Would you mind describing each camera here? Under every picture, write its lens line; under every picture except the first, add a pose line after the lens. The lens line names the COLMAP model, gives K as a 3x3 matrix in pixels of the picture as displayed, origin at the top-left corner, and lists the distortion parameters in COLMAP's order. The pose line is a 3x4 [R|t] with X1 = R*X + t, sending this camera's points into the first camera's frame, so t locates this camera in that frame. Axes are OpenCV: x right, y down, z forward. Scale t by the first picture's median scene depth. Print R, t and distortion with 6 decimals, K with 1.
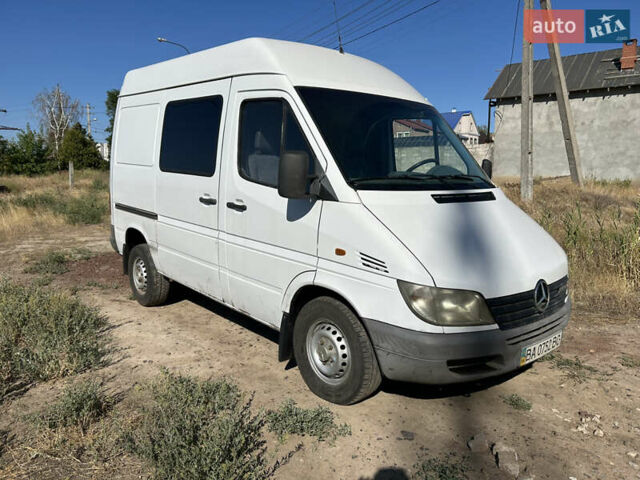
lens RADIAL K [[476.0, 0, 320.0], [0, 476.0, 240.0], [0, 0, 1]] dist [0.008884, 0.002823]
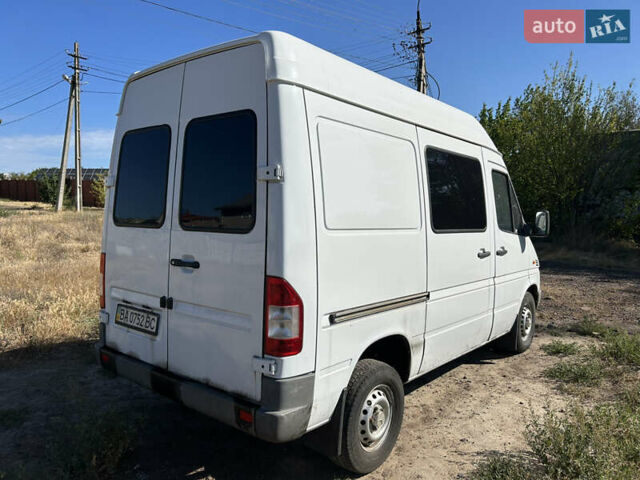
lens RADIAL K [[476.0, 0, 320.0], [0, 476.0, 240.0], [0, 0, 1]] dist [0.008884, 0.002823]
pose [[-0.141001, -0.082410, 0.986573, -1.268717], [0.148949, 0.983420, 0.103435, -0.286609], [-0.978740, 0.161534, -0.126389, 1.524566]]
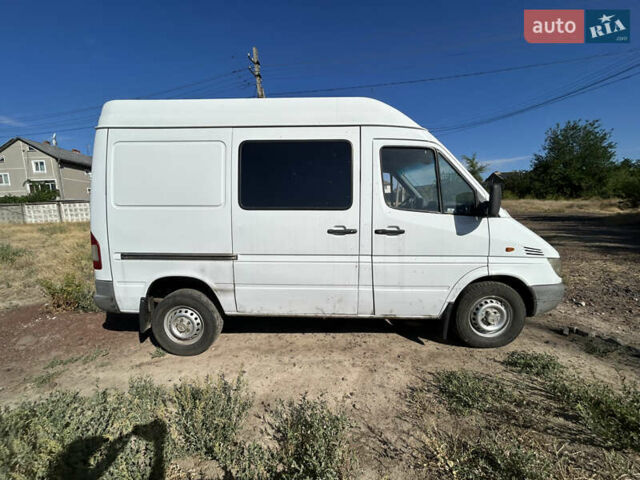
lens RADIAL K [[203.8, 0, 320.0], [0, 203.8, 240.0], [0, 0, 1]] dist [0.008249, 0.000037]
pose [[0.692783, -0.126211, 0.710016, -0.631857], [0.147748, 0.988522, 0.031556, -0.087068], [-0.705849, 0.083042, 0.703478, 0.707969]]
